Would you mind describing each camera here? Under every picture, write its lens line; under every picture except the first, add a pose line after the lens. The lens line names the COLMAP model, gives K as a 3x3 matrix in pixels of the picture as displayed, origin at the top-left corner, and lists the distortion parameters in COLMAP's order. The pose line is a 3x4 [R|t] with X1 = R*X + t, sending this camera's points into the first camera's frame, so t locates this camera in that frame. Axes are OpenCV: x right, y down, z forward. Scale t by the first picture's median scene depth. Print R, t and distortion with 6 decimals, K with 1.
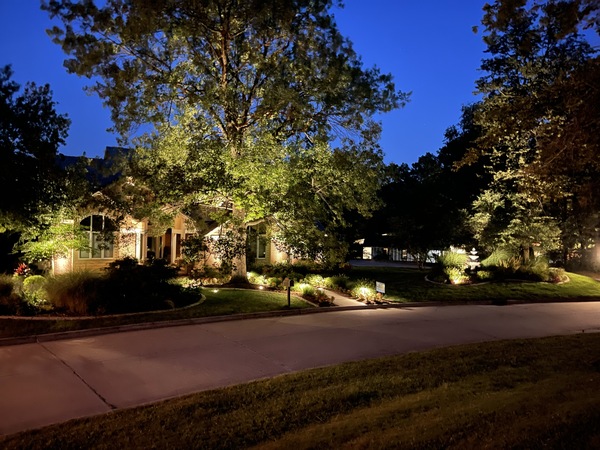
lens RADIAL K [[451.5, 0, 300.3], [0, 451.5, 224.0], [0, 0, 1]] dist [0.027268, -0.029176]
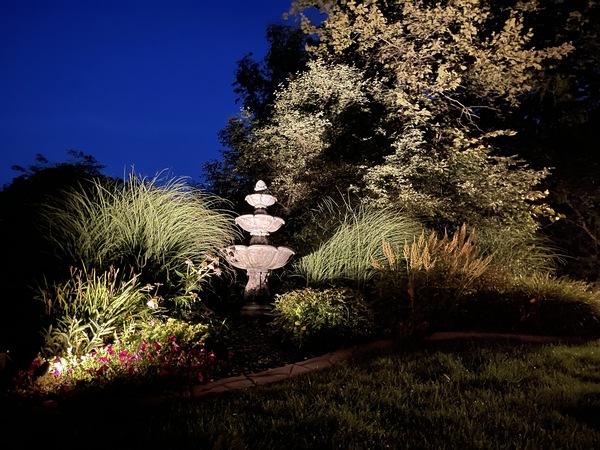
lens RADIAL K [[451.5, 0, 300.5], [0, 451.5, 225.5], [0, 0, 1]] dist [0.027268, -0.029176]
pose [[0.937975, 0.045992, 0.343639, 0.332289], [0.022911, 0.980773, -0.193802, 0.108766], [-0.345945, 0.189655, 0.918887, 0.817142]]
